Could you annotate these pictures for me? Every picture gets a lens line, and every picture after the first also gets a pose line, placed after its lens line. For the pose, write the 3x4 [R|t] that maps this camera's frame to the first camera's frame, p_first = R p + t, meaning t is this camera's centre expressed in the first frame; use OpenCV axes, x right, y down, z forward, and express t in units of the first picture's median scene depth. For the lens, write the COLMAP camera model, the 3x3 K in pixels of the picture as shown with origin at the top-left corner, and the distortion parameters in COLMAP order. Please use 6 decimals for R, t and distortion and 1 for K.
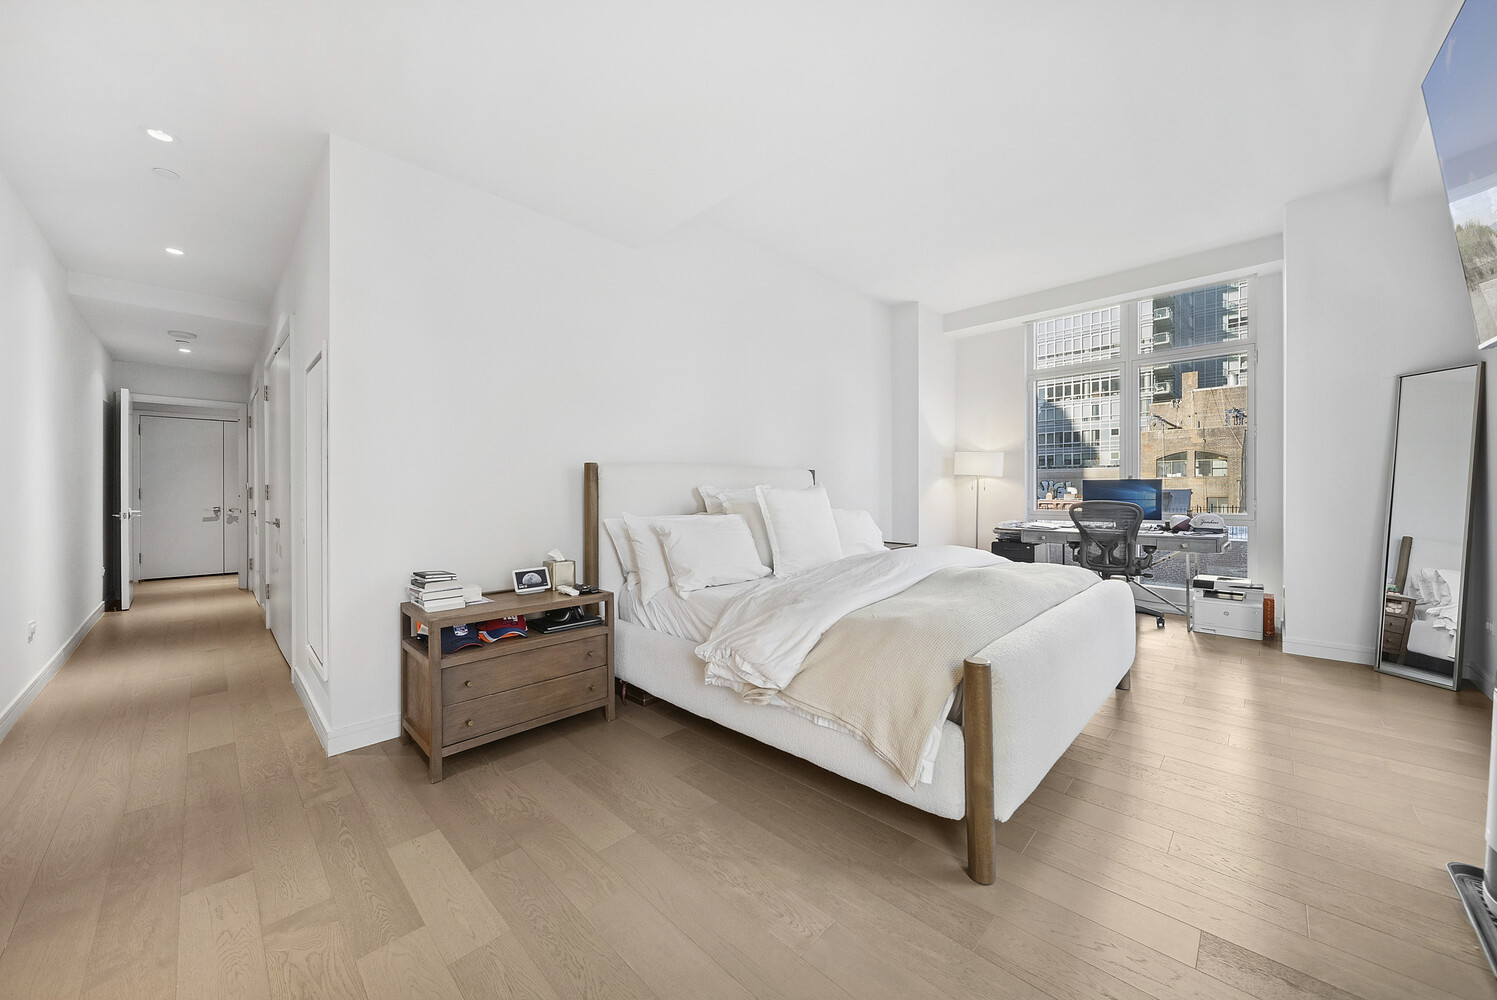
lens RADIAL K [[533.5, 0, 756.5], [0, 533.5, 495.6], [0, 0, 1]] dist [-0.001628, -0.000078]
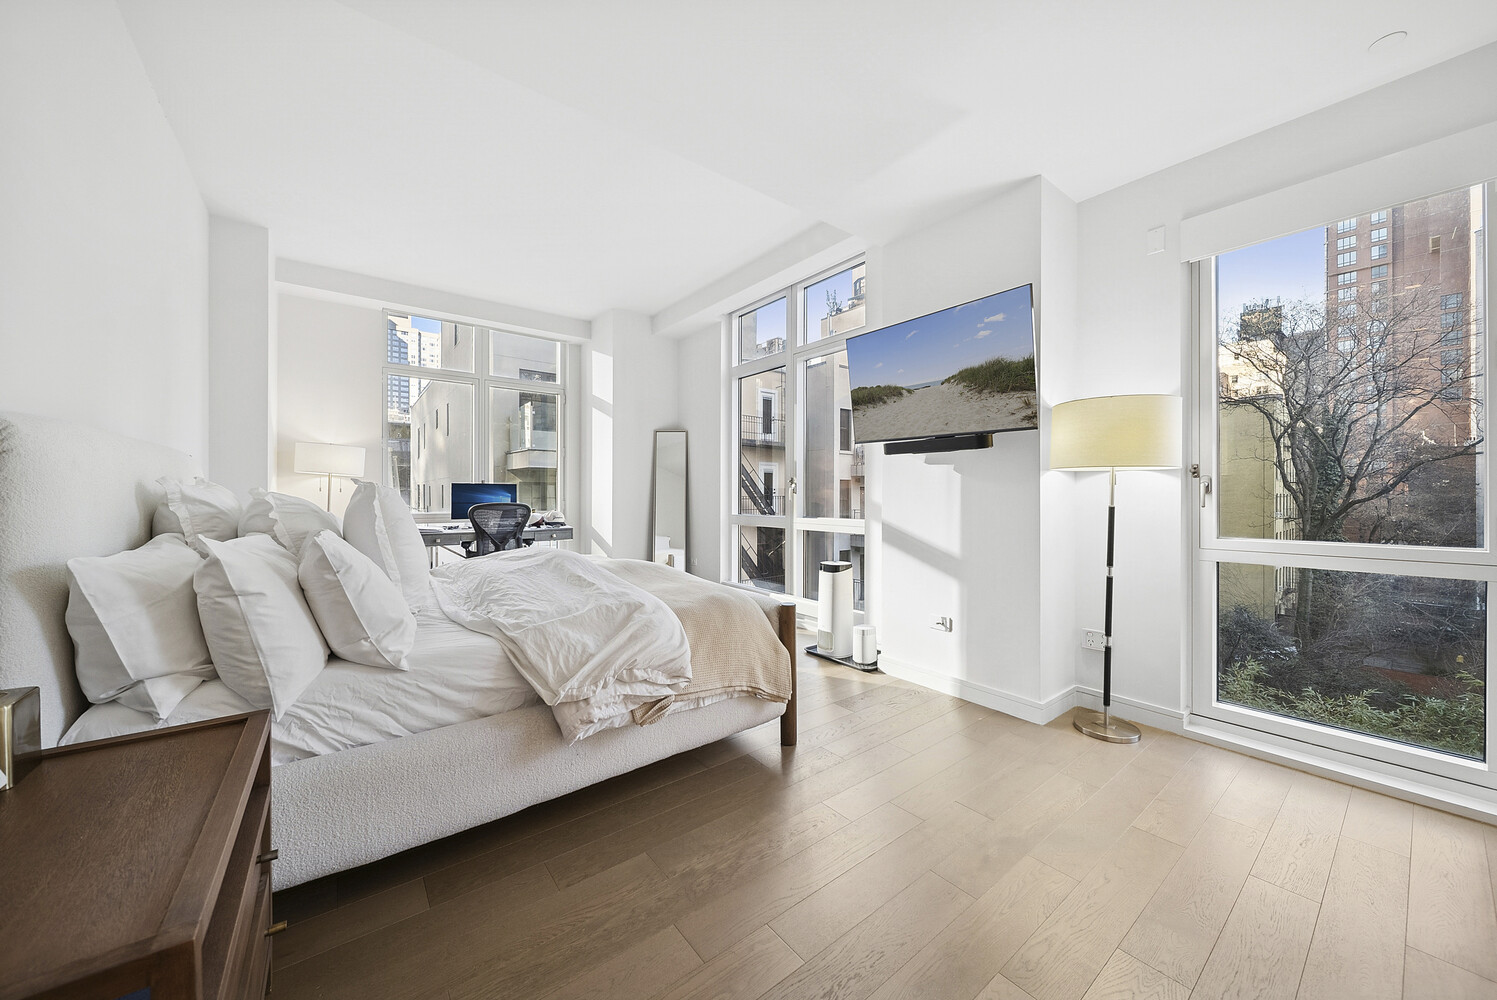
lens RADIAL K [[533.5, 0, 756.5], [0, 533.5, 495.6], [0, 0, 1]] dist [-0.001628, -0.000078]
pose [[0.135322, 0.002049, 0.990800, -0.652794], [0.002385, 0.999994, -0.002394, -0.000691], [-0.990799, 0.002687, 0.135316, 0.507649]]
